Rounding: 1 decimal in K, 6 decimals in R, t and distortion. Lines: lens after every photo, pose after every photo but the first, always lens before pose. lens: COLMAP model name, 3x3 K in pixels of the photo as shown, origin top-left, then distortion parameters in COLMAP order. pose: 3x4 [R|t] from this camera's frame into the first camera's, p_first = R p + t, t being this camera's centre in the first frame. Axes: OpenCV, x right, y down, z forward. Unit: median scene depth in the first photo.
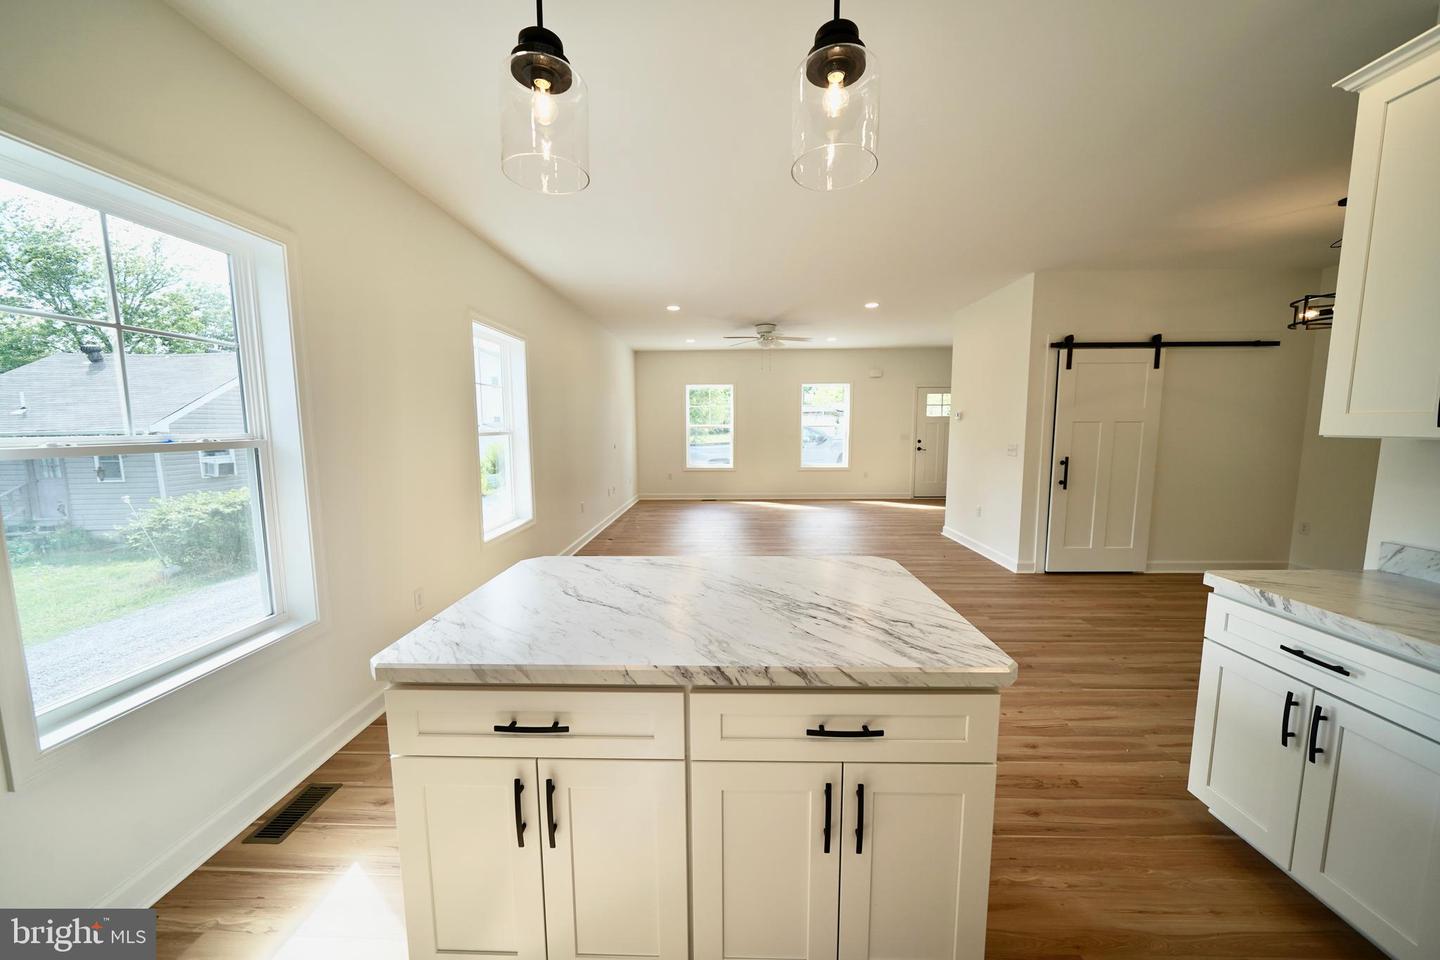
lens RADIAL K [[499.4, 0, 714.5], [0, 499.4, 482.0], [0, 0, 1]] dist [-0.004578, -0.000069]
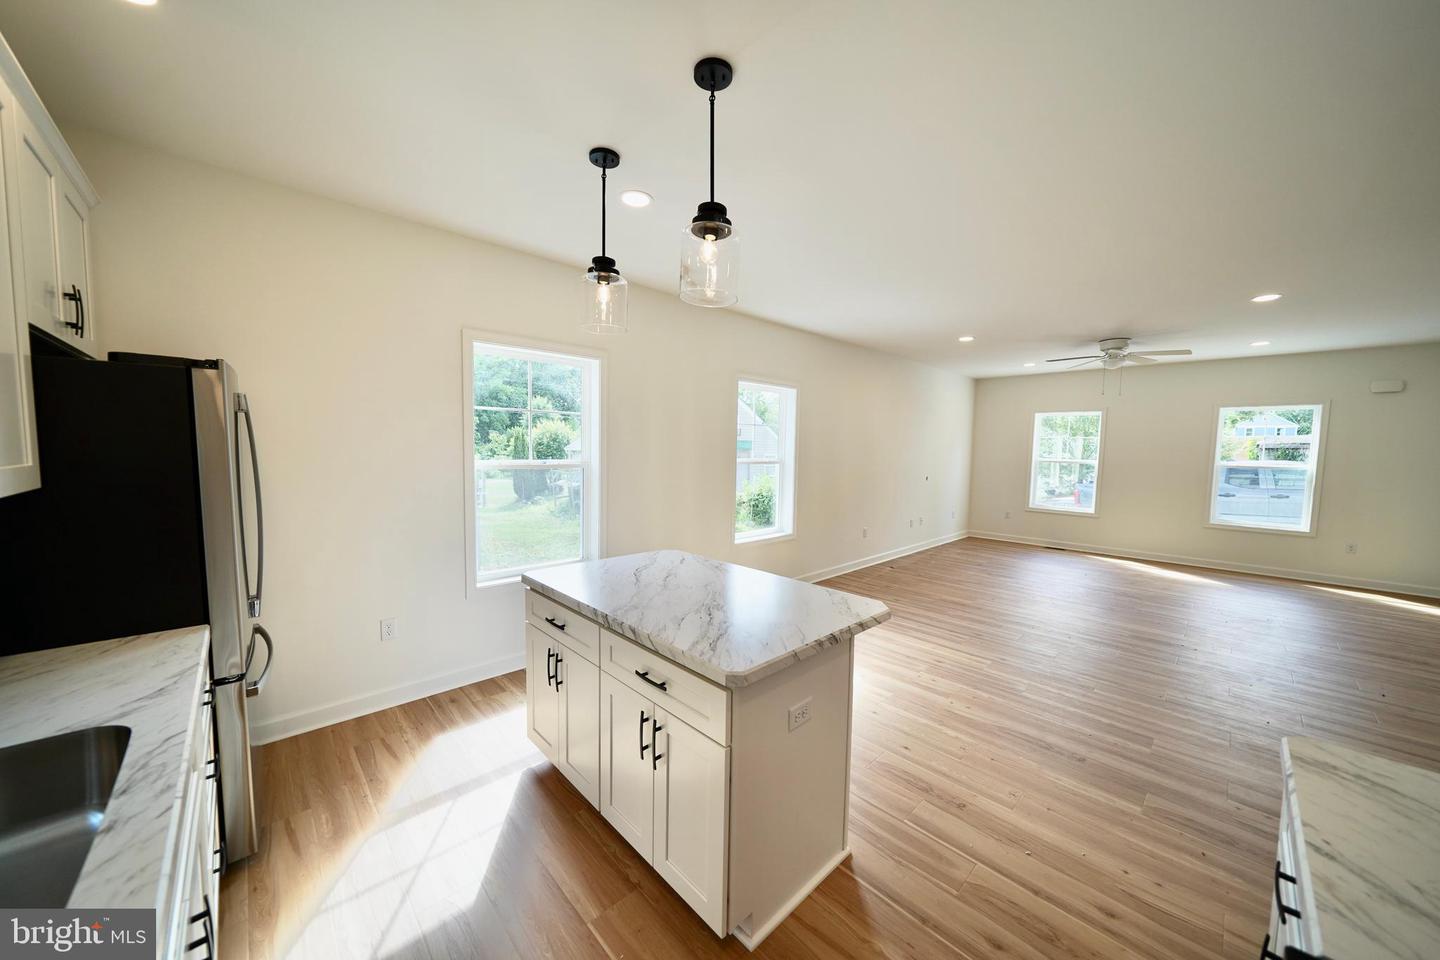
lens RADIAL K [[499.4, 0, 721.2], [0, 499.4, 481.9], [0, 0, 1]] dist [-0.004578, -0.000069]
pose [[0.714405, 0.067890, -0.696432, 0.348283], [-0.101835, 0.994773, -0.007490, -0.024883], [0.692283, 0.076272, 0.717584, 0.005640]]
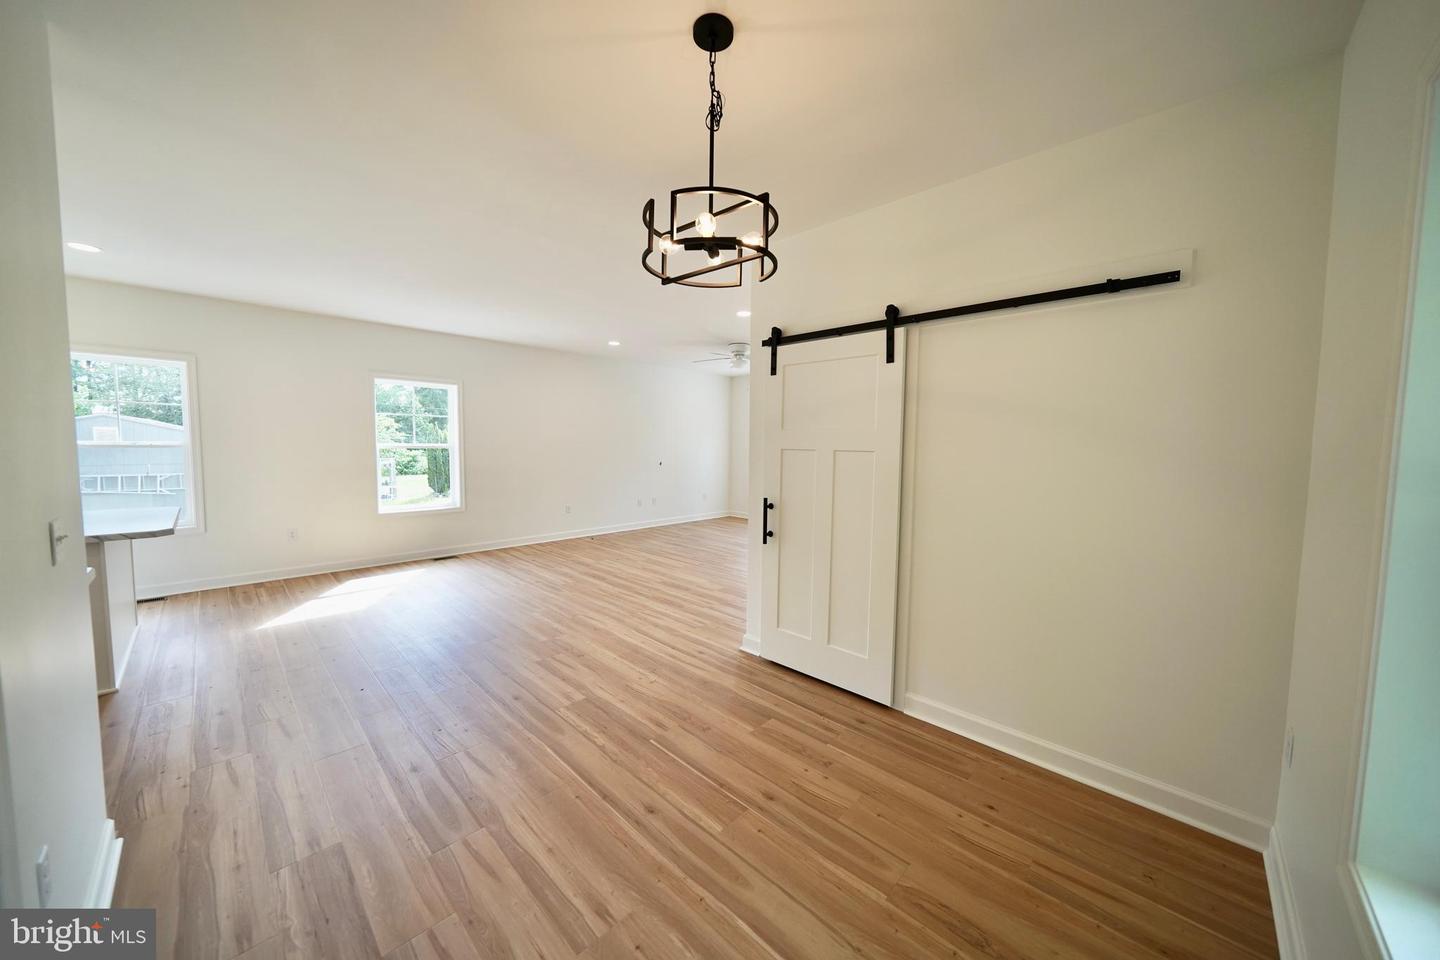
lens RADIAL K [[499.4, 0, 723.9], [0, 499.4, 476.8], [0, 0, 1]] dist [-0.004578, -0.000069]
pose [[0.743122, 0.060130, -0.666449, 1.152269], [-0.094793, 0.995370, -0.015893, -0.064216], [0.662408, 0.074985, 0.745381, 0.437579]]
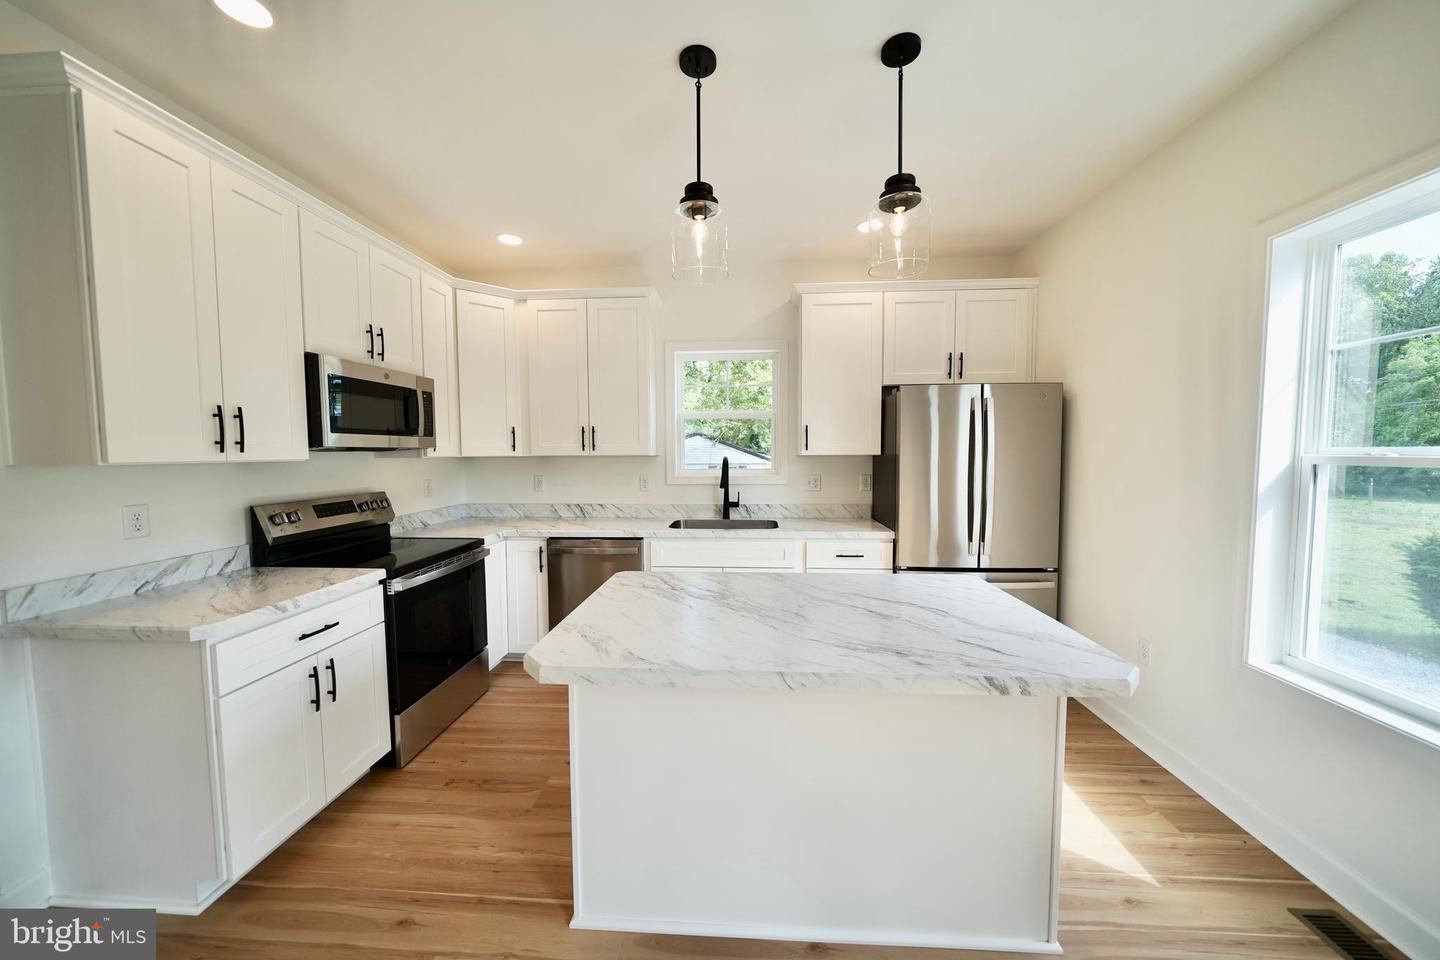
lens RADIAL K [[499.4, 0, 720.1], [0, 499.4, 481.7], [0, 0, 1]] dist [-0.004578, -0.000069]
pose [[-0.999416, 0.010824, 0.032421, 0.036896], [0.016348, 0.984377, 0.175314, -0.074404], [-0.030017, 0.175742, -0.983979, 0.686747]]
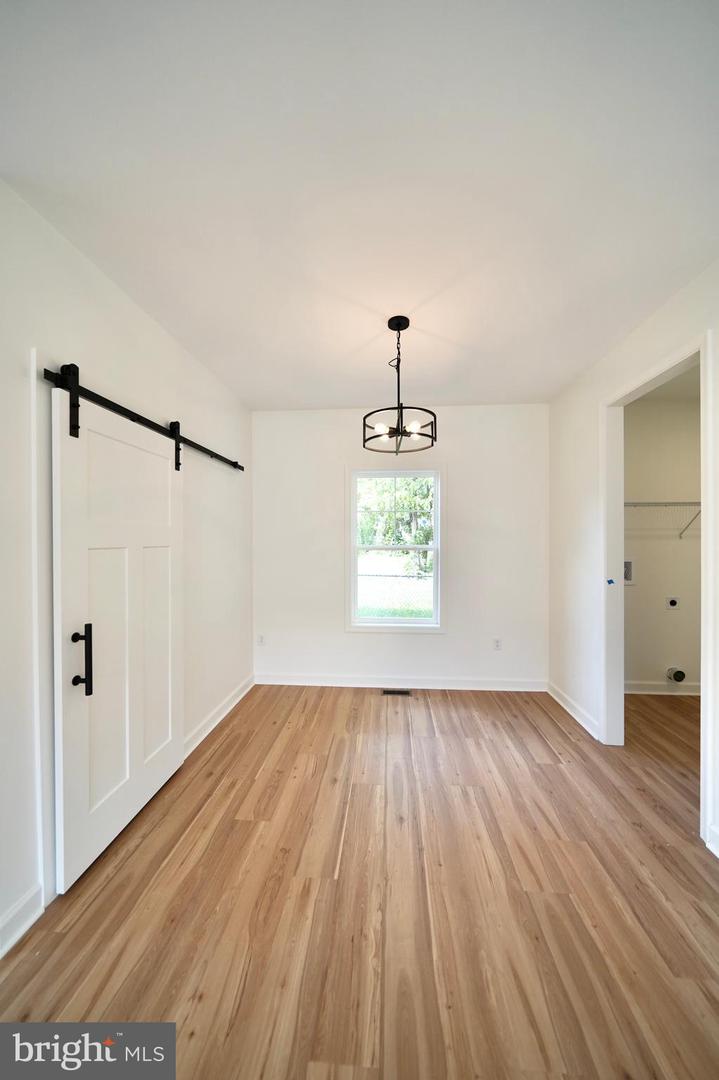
lens RADIAL K [[374.5, 0, 359.9], [0, 374.5, 539.0], [0, 0, 1]] dist [-0.004578, -0.000069]
pose [[0.050422, 0.008939, 0.998688, 0.379995], [0.118364, 0.992859, -0.014863, -0.094469], [-0.991689, 0.118958, 0.049004, 0.736336]]
